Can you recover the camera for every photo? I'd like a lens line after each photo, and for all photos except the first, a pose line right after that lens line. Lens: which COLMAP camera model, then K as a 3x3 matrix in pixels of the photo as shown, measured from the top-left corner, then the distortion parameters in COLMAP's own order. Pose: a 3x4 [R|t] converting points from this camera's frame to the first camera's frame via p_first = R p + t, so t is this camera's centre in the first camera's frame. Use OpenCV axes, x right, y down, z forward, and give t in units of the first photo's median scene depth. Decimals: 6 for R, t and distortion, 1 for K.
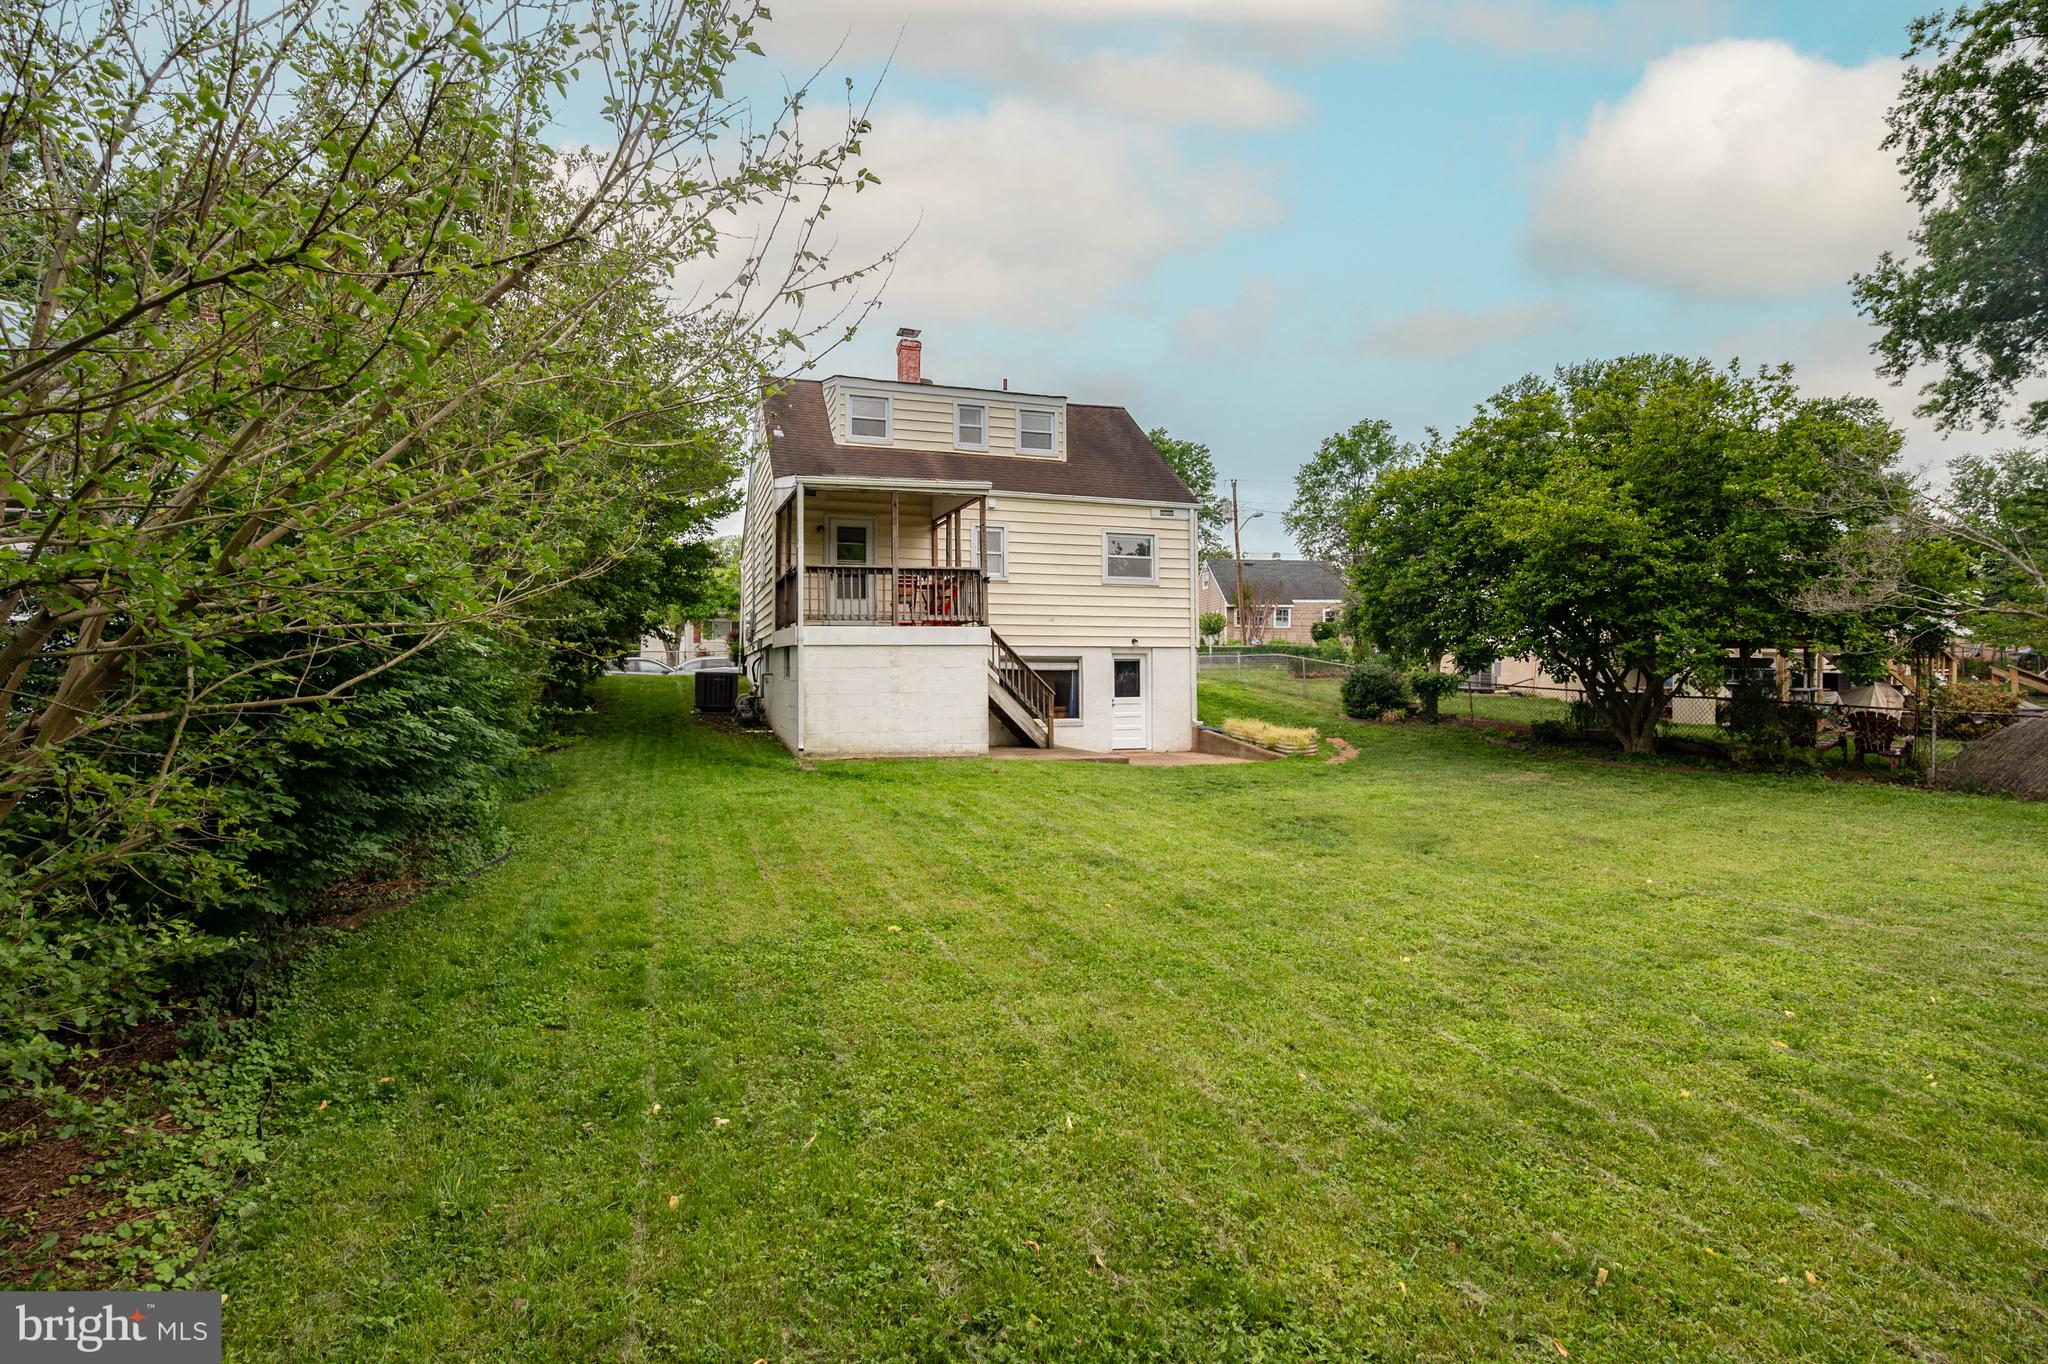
lens RADIAL K [[1183.5, 0, 1024.0], [0, 1183.5, 682.0], [0, 0, 1]] dist [-0.000875, -0.000459]
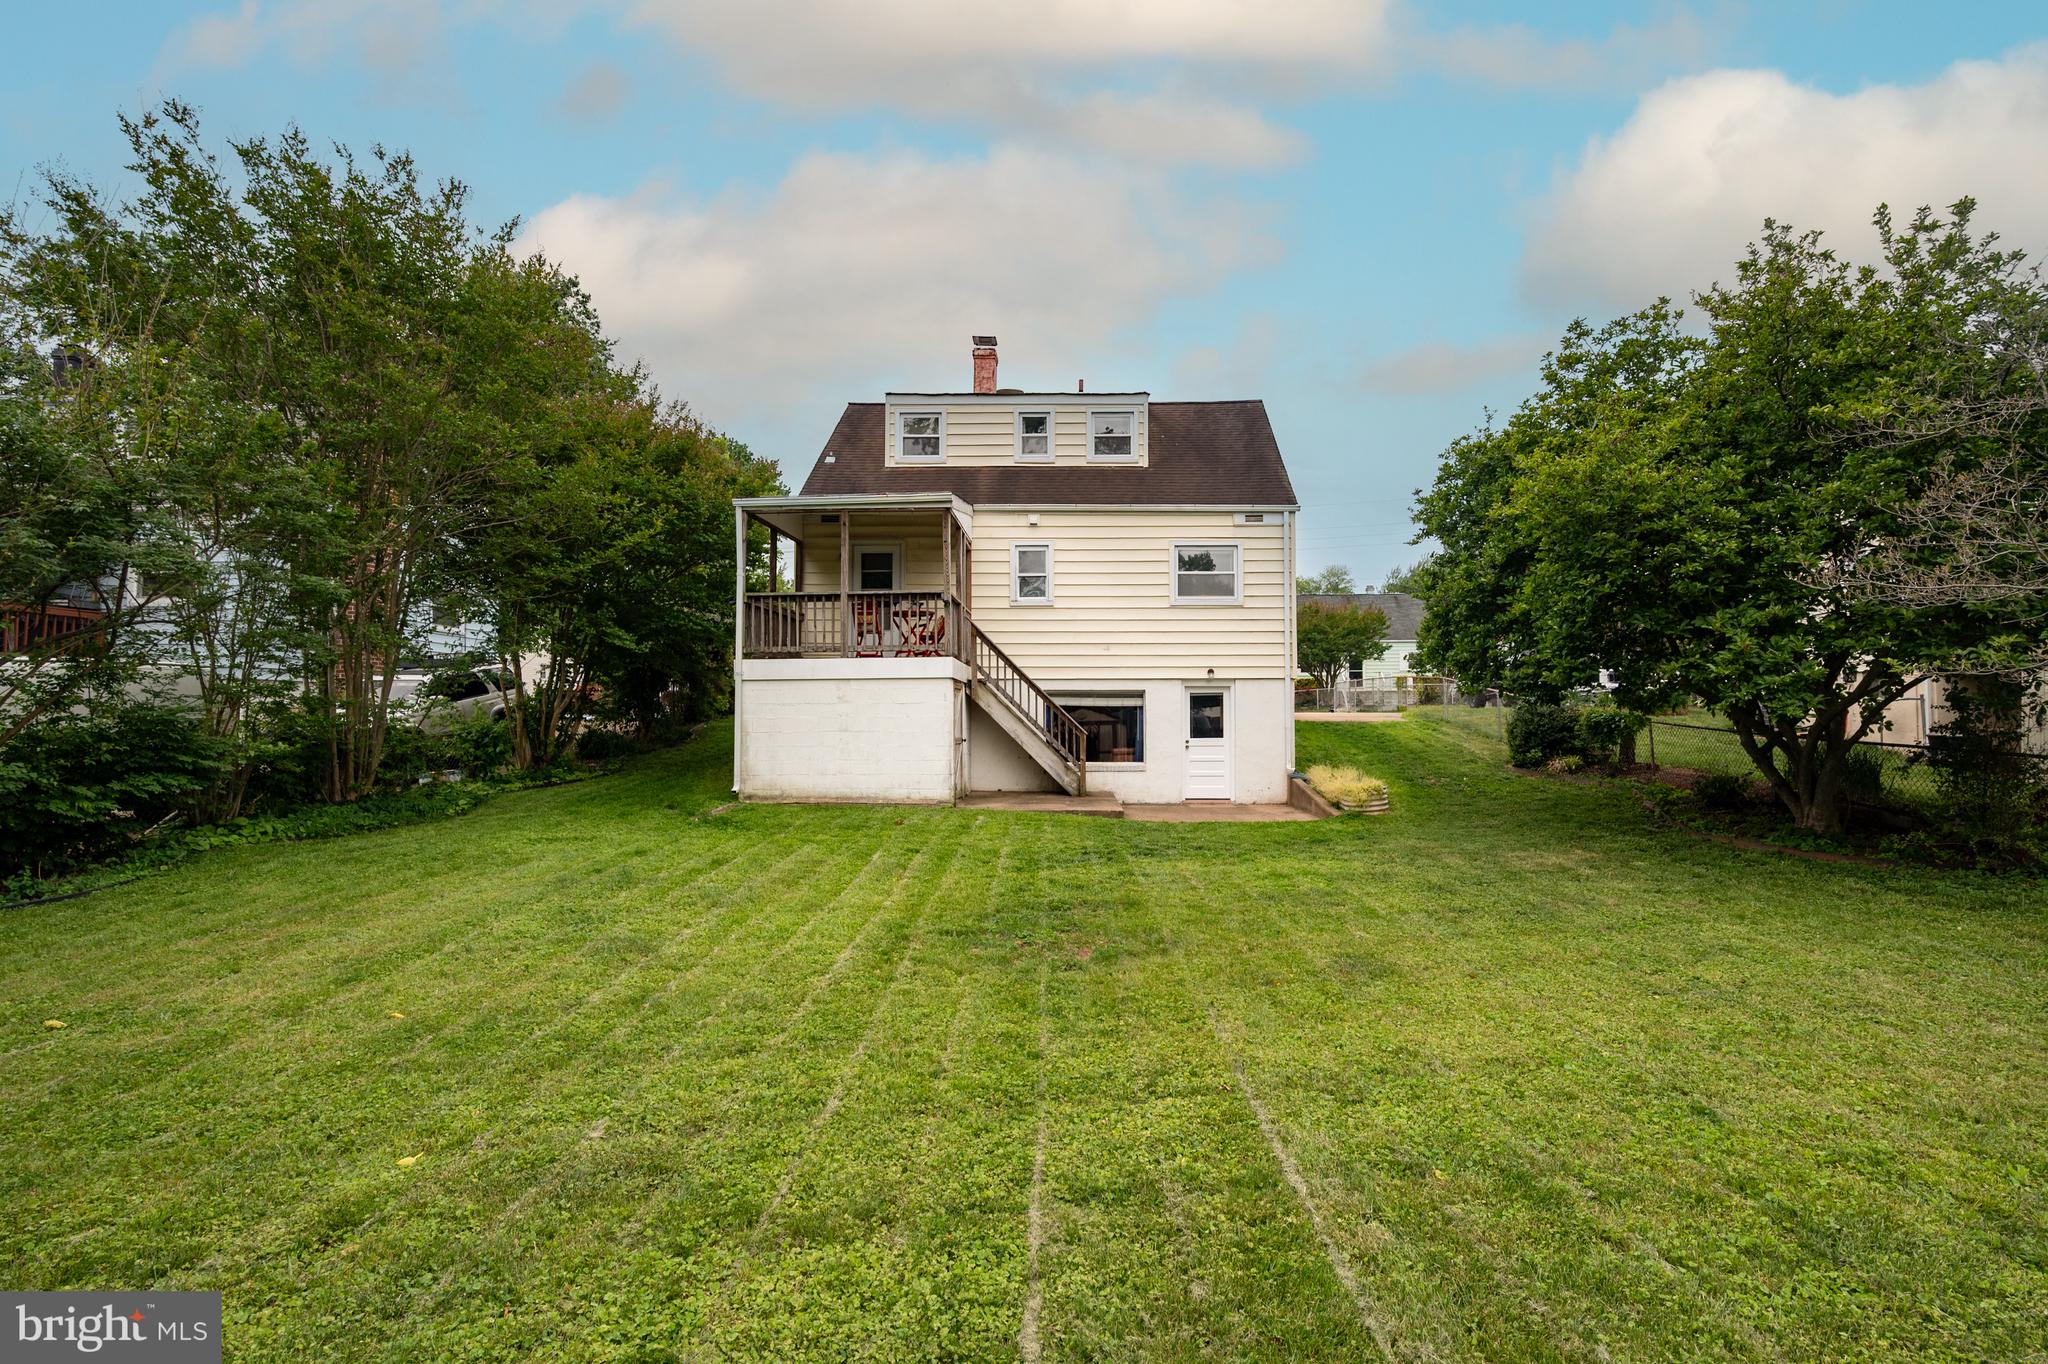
lens RADIAL K [[1183.5, 0, 1024.0], [0, 1183.5, 682.0], [0, 0, 1]] dist [-0.000875, -0.000459]
pose [[0.926574, -0.009155, -0.376001, 0.289369], [-0.002519, 0.999530, -0.030544, -0.000925], [0.376104, 0.029248, 0.926116, 0.169362]]
